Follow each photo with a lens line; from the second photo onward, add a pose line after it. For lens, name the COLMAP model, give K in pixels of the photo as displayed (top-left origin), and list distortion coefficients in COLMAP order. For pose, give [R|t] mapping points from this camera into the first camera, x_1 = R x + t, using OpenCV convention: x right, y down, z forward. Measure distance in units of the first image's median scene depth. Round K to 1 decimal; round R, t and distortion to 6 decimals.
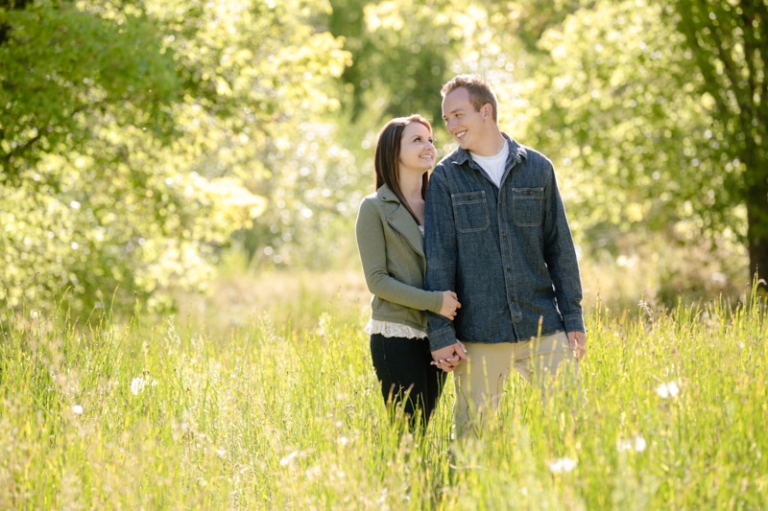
lens RADIAL K [[1085.0, 0, 384.0], [0, 1085.0, 255.5], [0, 0, 1]] dist [-0.109618, 0.075499]
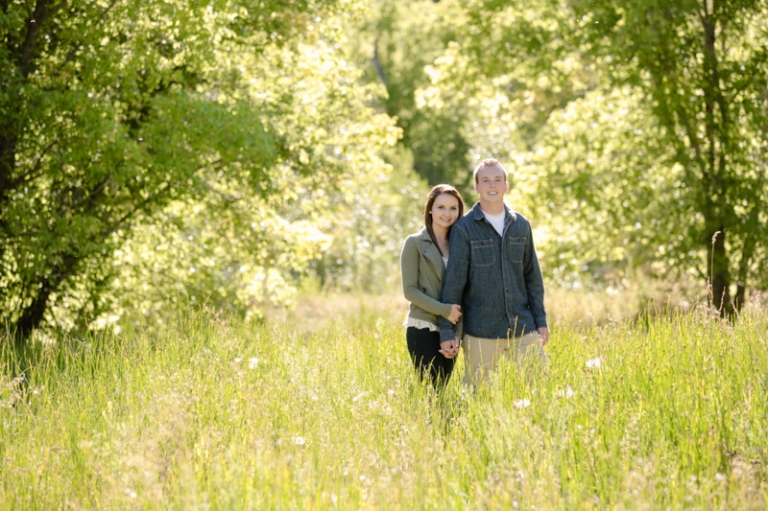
lens RADIAL K [[1085.0, 0, 384.0], [0, 1085.0, 255.5], [0, 0, 1]] dist [-0.109618, 0.075499]
pose [[0.998625, 0.020975, -0.048034, 0.013192], [-0.022246, 0.999412, -0.026081, 0.002878], [0.047459, 0.027114, 0.998505, -0.318828]]
